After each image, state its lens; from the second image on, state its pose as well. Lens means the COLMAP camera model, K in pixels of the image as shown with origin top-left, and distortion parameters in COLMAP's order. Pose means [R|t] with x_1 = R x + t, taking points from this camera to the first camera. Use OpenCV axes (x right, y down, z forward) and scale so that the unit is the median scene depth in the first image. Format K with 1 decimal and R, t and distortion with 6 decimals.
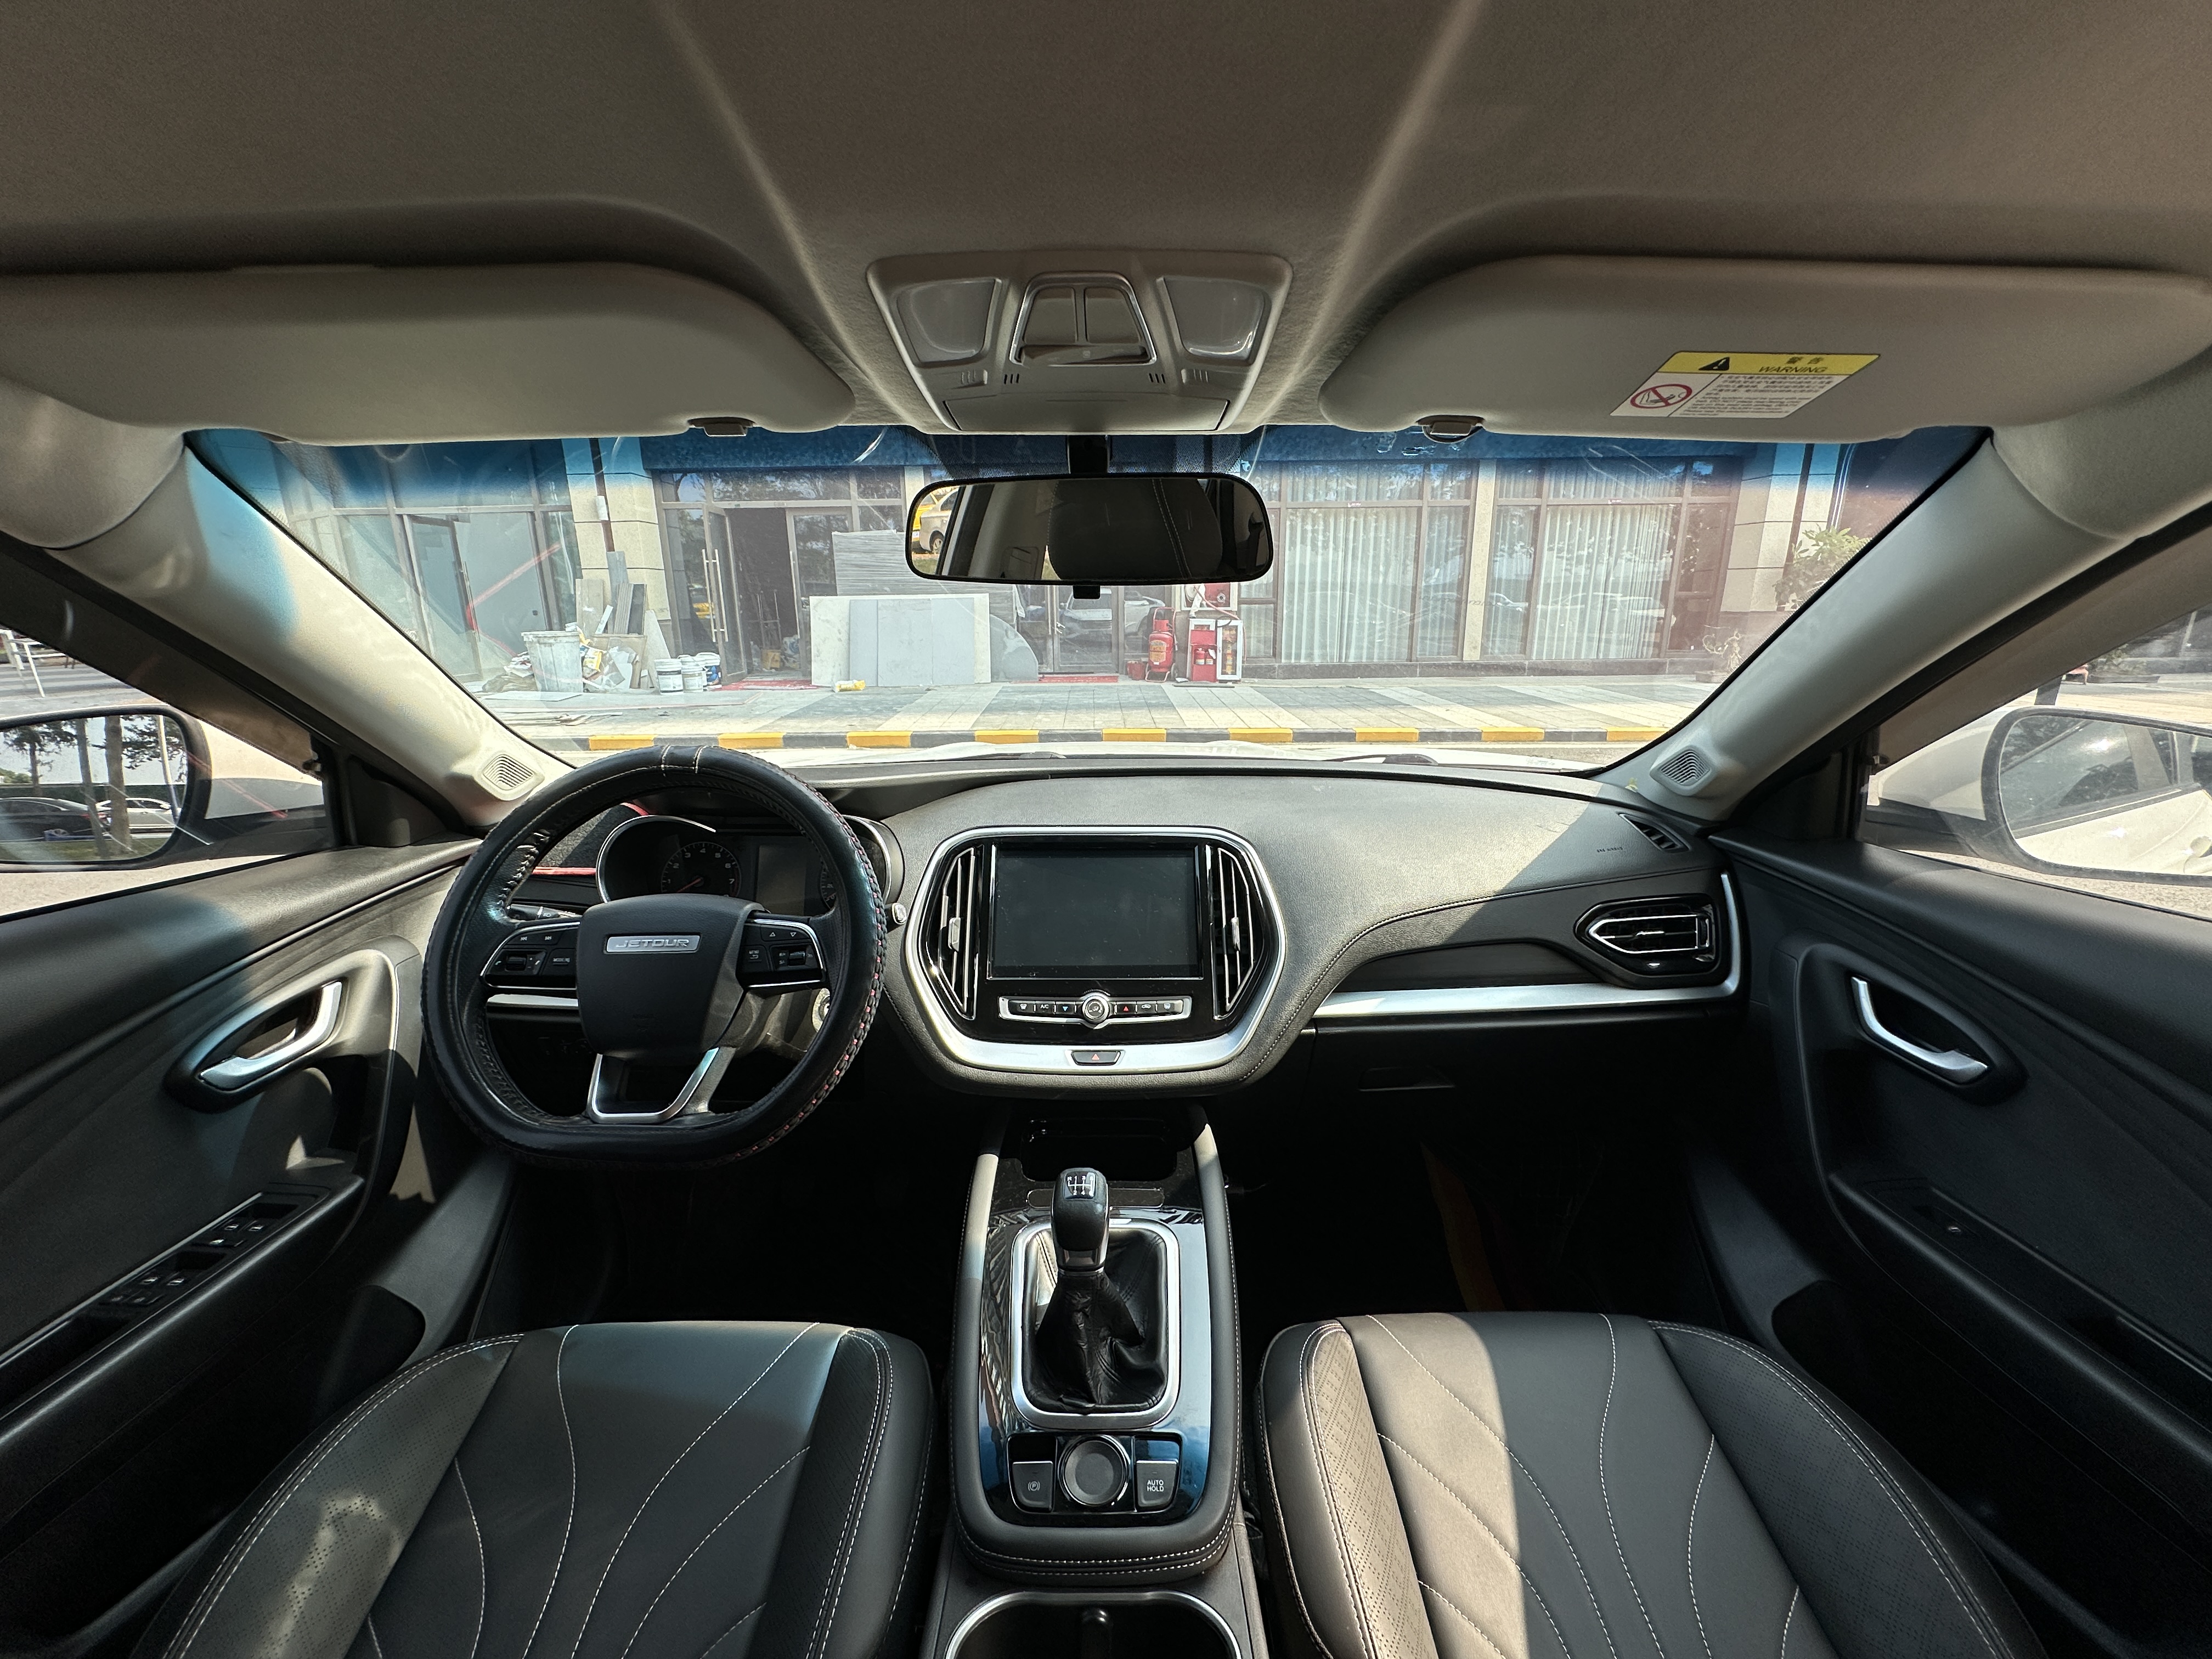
lens RADIAL K [[887.5, 0, 1102.6], [0, 887.5, 821.4], [0, 0, 1]] dist [-0.003375, 0.001309]
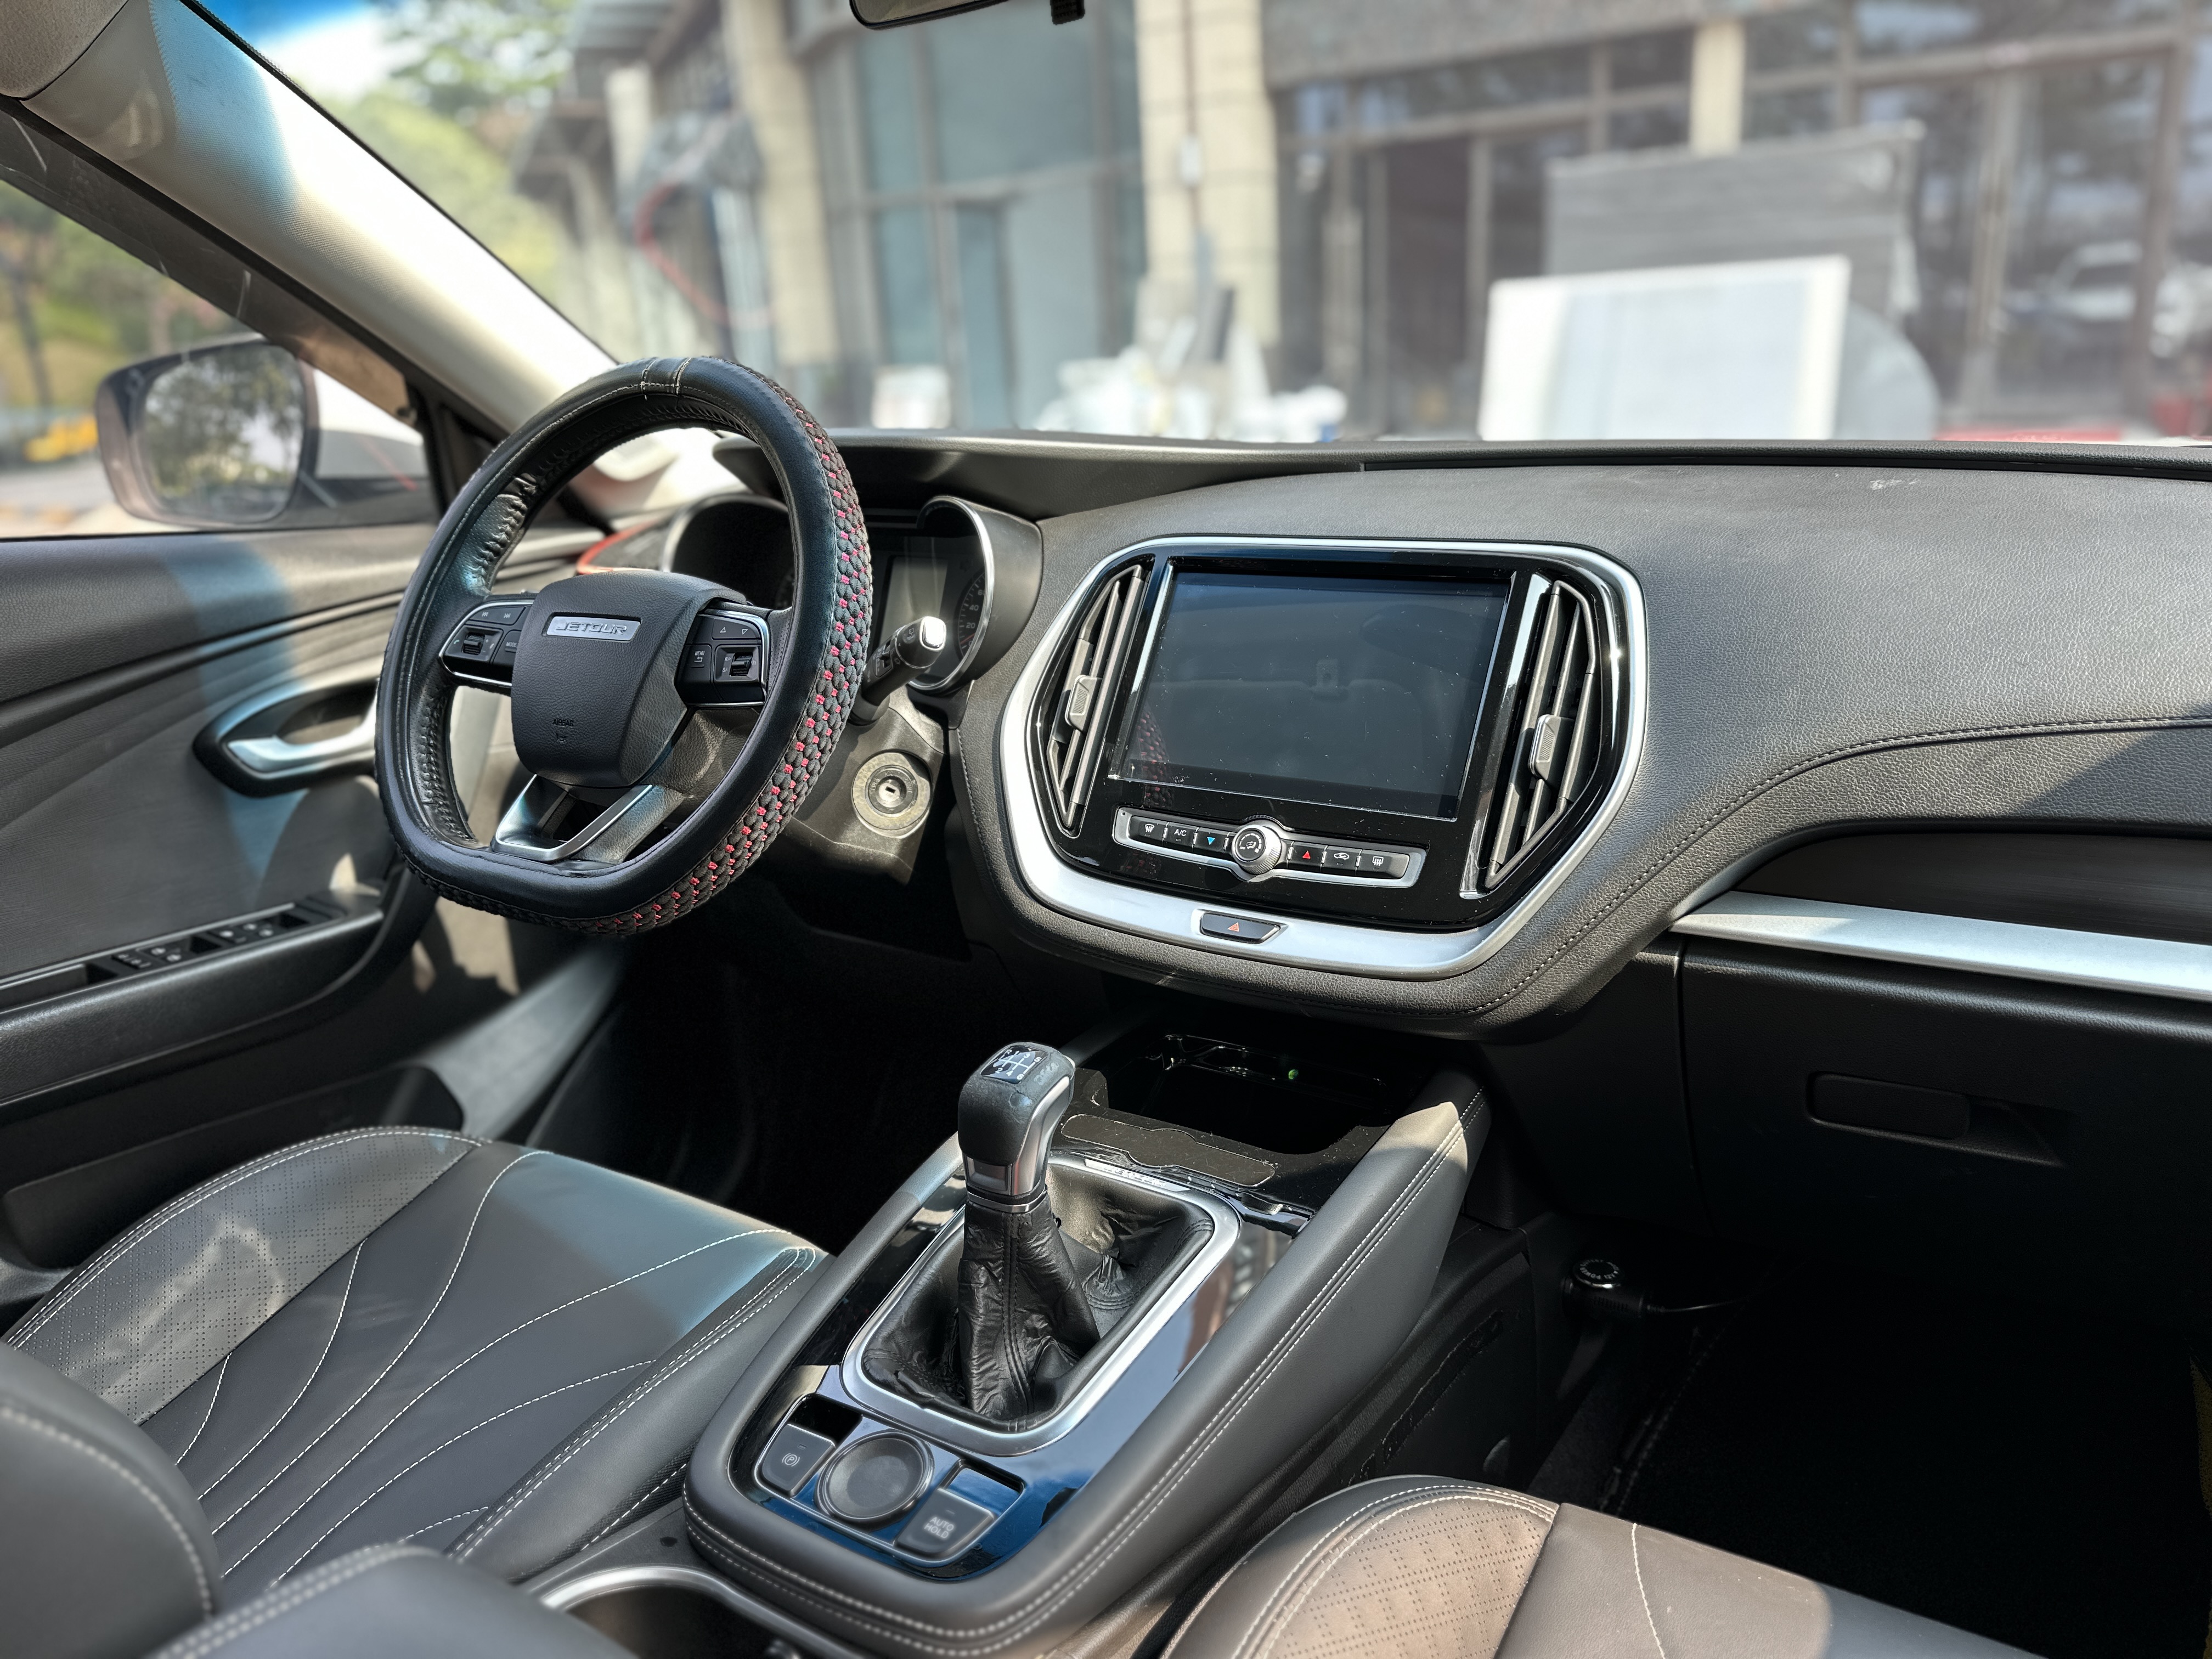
lens RADIAL K [[1574.5, 0, 1113.2], [0, 1574.5, 829.9], [0, 0, 1]] dist [0.041524, -0.053924]
pose [[0.839217, 0.126102, -0.528974, 0.435826], [-0.087401, 0.991373, 0.097672, 0.110905], [0.536728, -0.035736, 0.842998, 0.117913]]
